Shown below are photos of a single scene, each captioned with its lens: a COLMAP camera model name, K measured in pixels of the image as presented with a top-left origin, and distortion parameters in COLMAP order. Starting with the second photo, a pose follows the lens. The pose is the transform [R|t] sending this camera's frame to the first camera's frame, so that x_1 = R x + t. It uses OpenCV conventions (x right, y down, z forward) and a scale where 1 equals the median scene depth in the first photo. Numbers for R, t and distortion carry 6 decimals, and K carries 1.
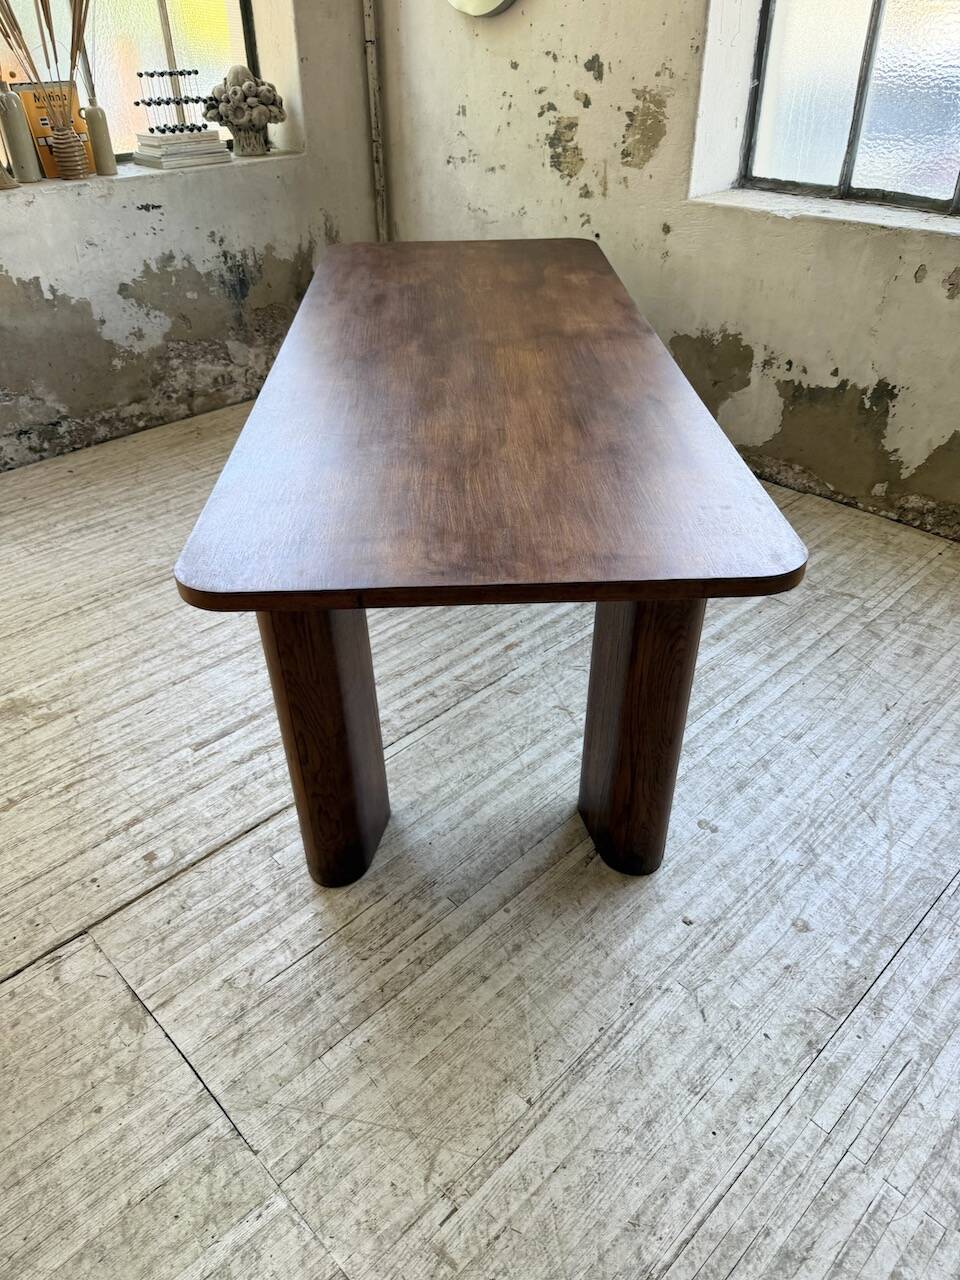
lens RADIAL K [[909.6, 0, 469.0], [0, 909.6, 631.4], [0, 0, 1]] dist [0.006723, -0.026110]
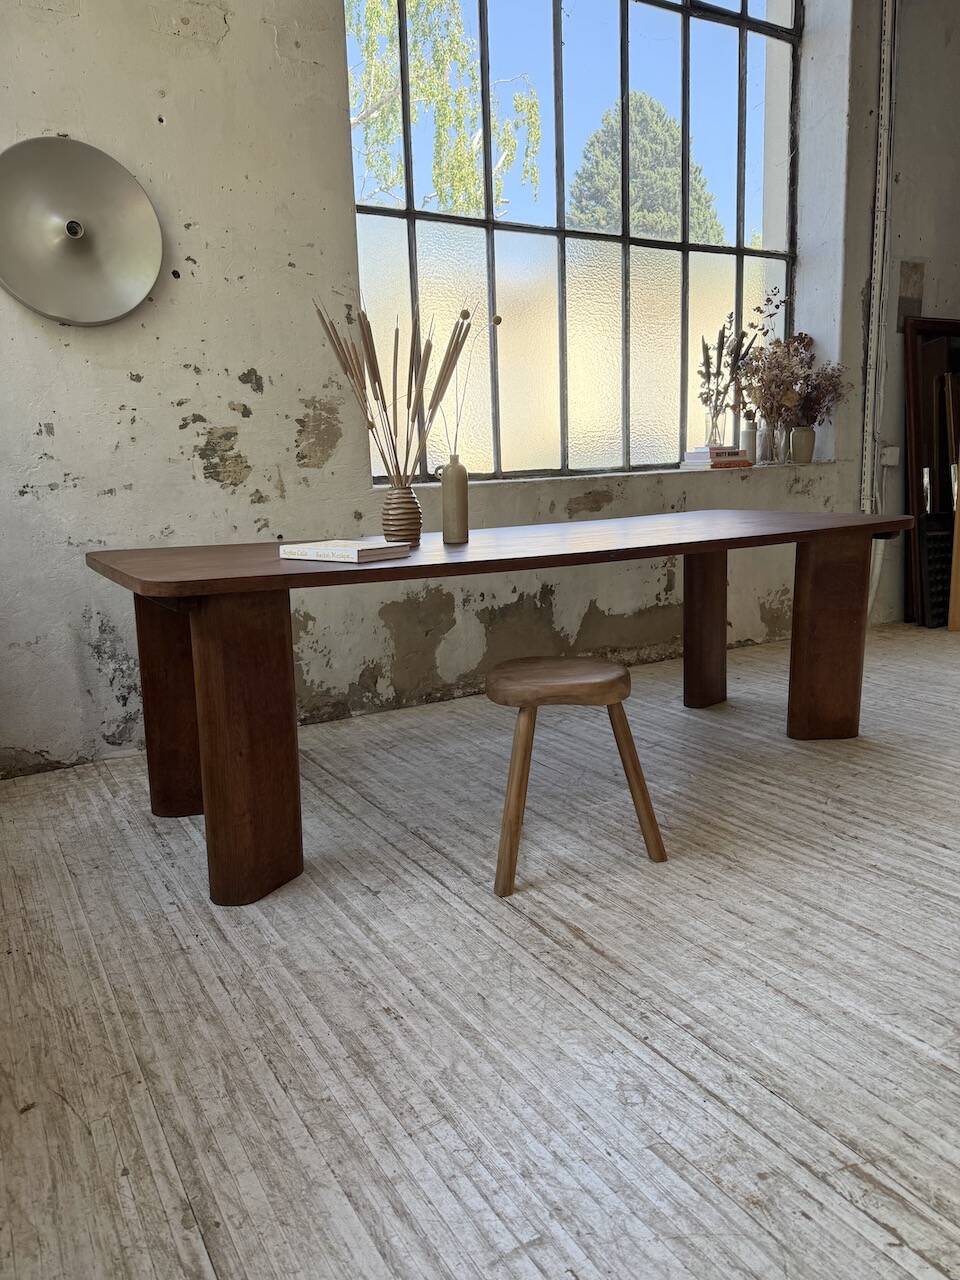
lens RADIAL K [[901.4, 0, 477.2], [0, 901.4, 642.4], [0, 0, 1]] dist [0.074797, -0.115881]
pose [[0.225729, -0.177047, 0.957967, -0.788373], [0.569858, 0.821555, 0.017559, -0.253663], [-0.790132, 0.541942, 0.286341, 0.654862]]
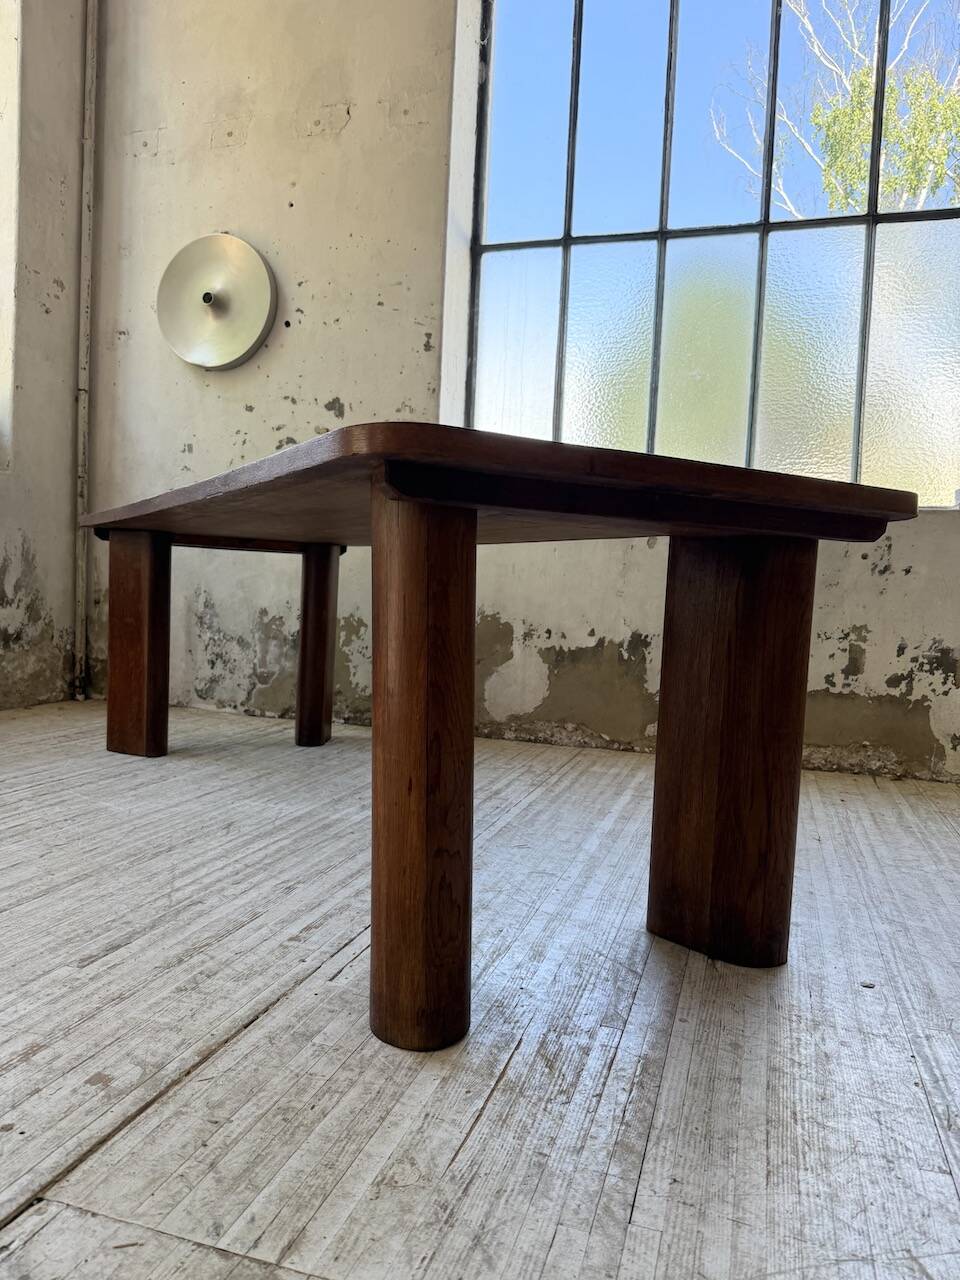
lens RADIAL K [[903.0, 0, 469.2], [0, 903.0, 646.6], [0, 0, 1]] dist [0.084073, -0.160238]
pose [[0.880517, 0.022850, 0.473463, -0.239197], [0.216755, 0.868883, -0.445040, 0.178570], [-0.421552, 0.494491, 0.760113, 0.204239]]
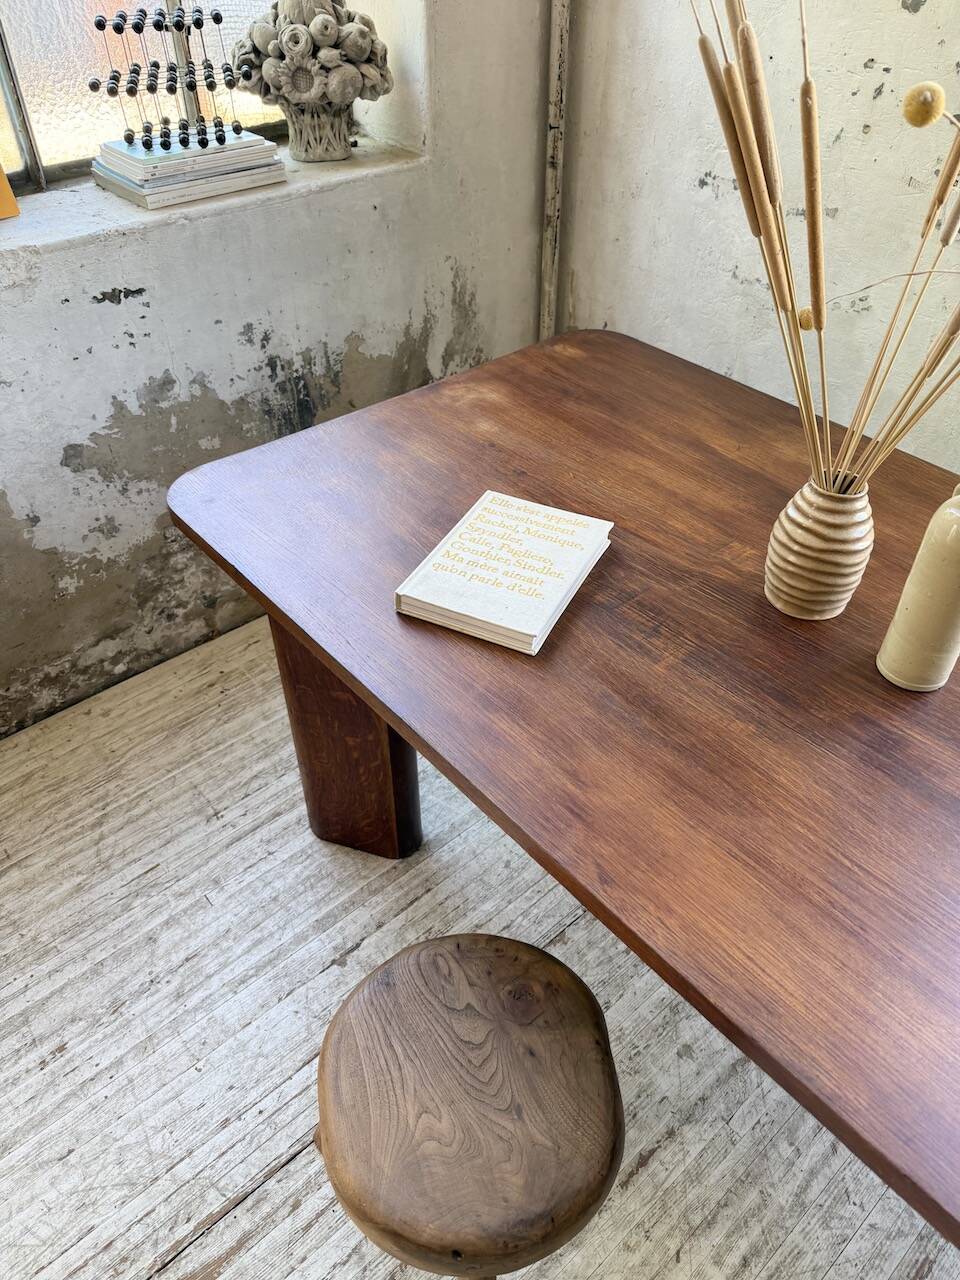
lens RADIAL K [[911.6, 0, 482.8], [0, 911.6, 643.6], [0, 0, 1]] dist [-0.000331, -0.011176]
pose [[0.998991, 0.037846, -0.024165, -0.146431], [-0.034735, 0.992374, 0.118268, -0.366703], [0.028457, -0.117310, 0.992688, 0.529012]]
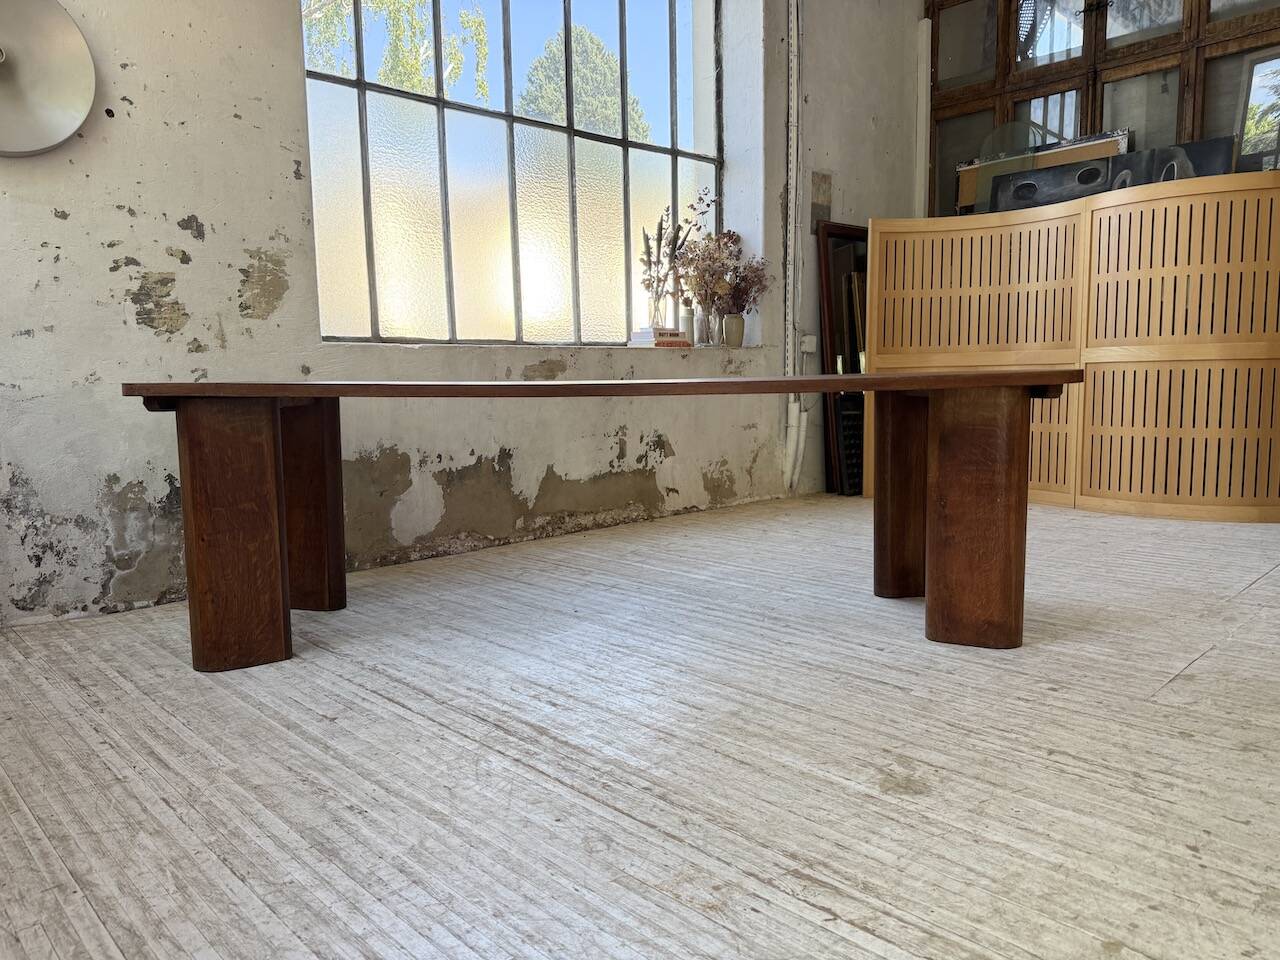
lens RADIAL K [[901.4, 0, 640.0], [0, 901.4, 482.3], [0, 0, 1]] dist [0.074797, -0.115881]
pose [[-0.002970, -0.101533, 0.994828, -0.829874], [0.573171, 0.815027, 0.084894, -0.202927], [-0.819431, 0.570458, 0.055775, 0.689790]]
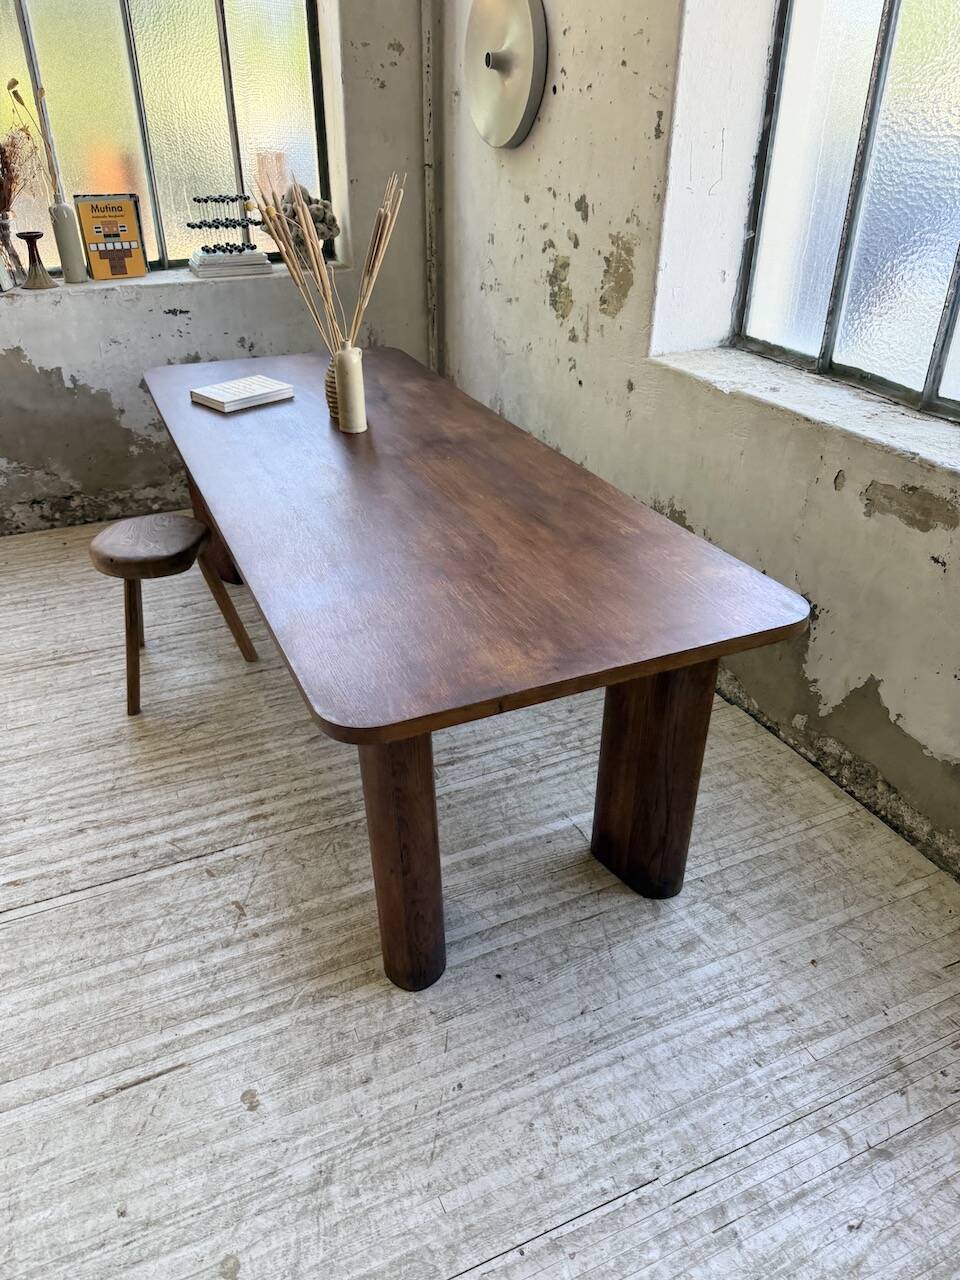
lens RADIAL K [[908.6, 0, 469.8], [0, 908.6, 643.1], [0, 0, 1]] dist [0.007902, -0.023135]
pose [[0.940986, 0.183346, -0.284482, 0.364584], [-0.200392, 0.979201, -0.031757, -0.130018], [0.272743, 0.086891, 0.958155, 0.115439]]
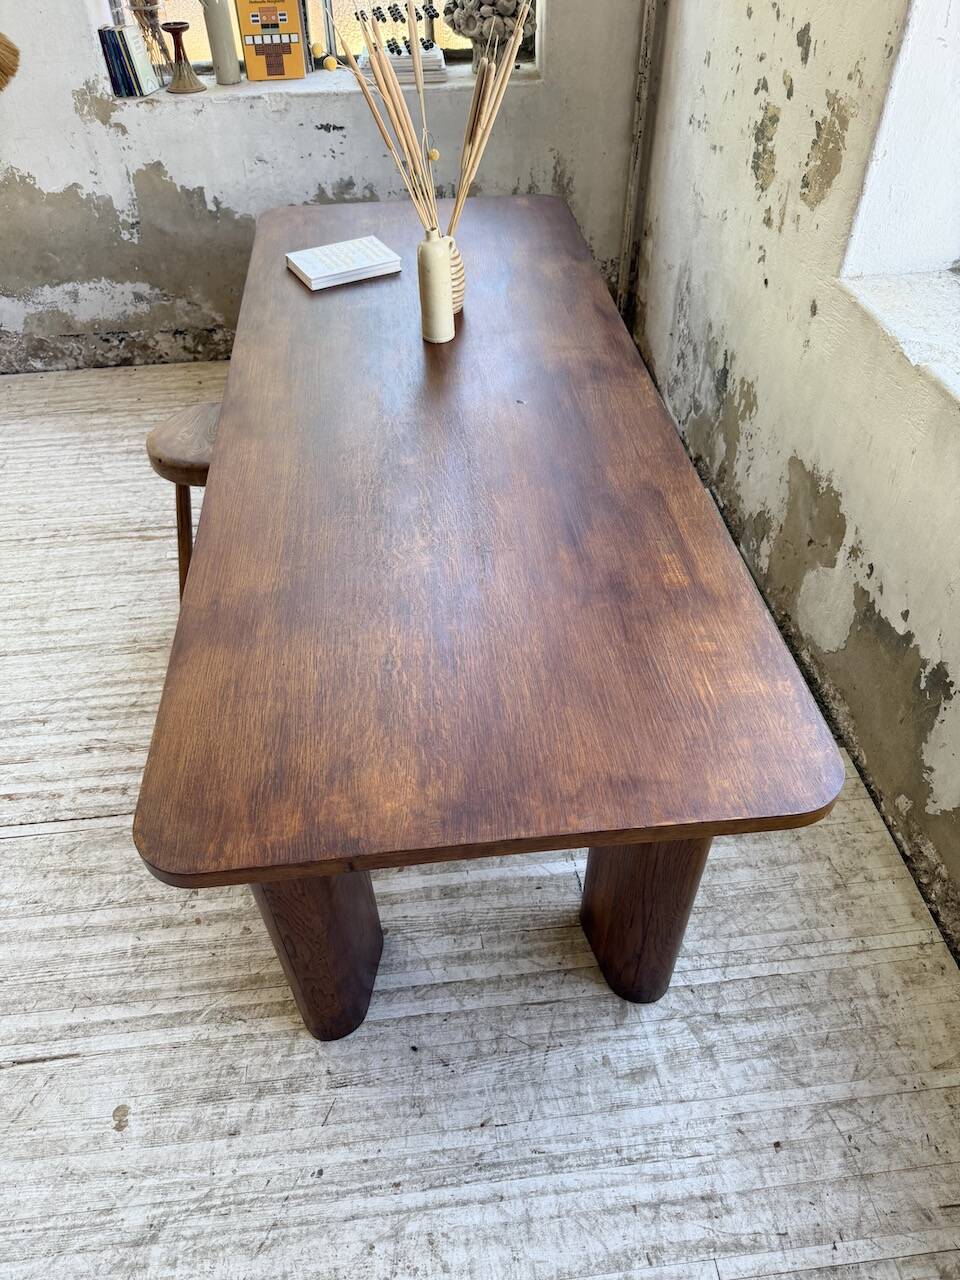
lens RADIAL K [[912.5, 0, 482.1], [0, 912.5, 639.3], [0, 0, 1]] dist [-0.009683, 0.000898]
pose [[0.792774, 0.423646, -0.438217, 0.417130], [-0.340841, 0.904171, 0.257493, -0.305412], [0.505309, -0.054771, 0.861199, 0.272107]]
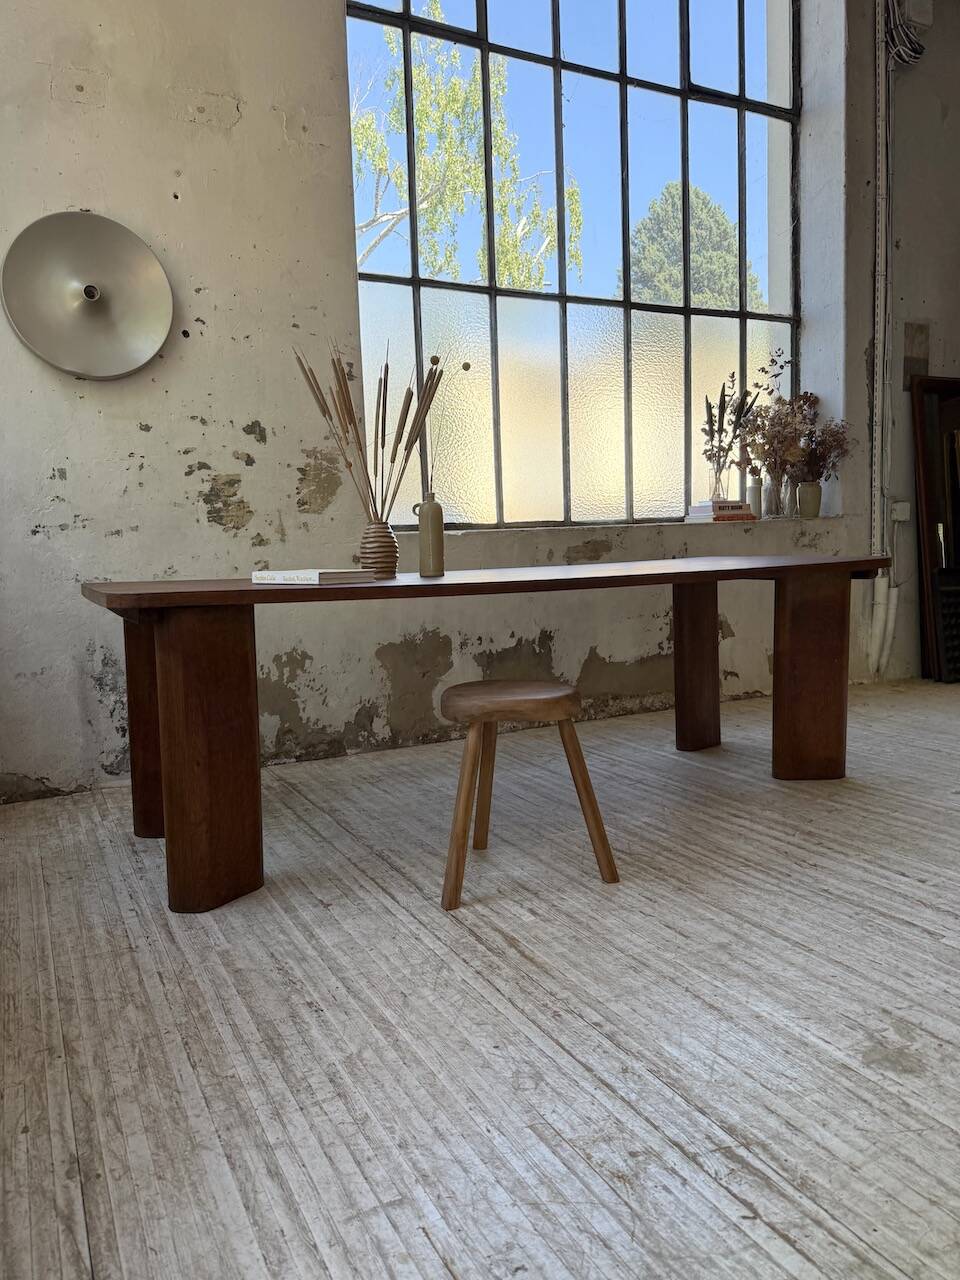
lens RADIAL K [[902.4, 0, 477.1], [0, 902.4, 639.7], [0, 0, 1]] dist [0.082585, -0.147203]
pose [[0.283192, -0.094126, 0.954433, -0.800137], [0.560301, 0.823917, -0.084994, -0.179905], [-0.778373, 0.558839, 0.286066, 0.612105]]
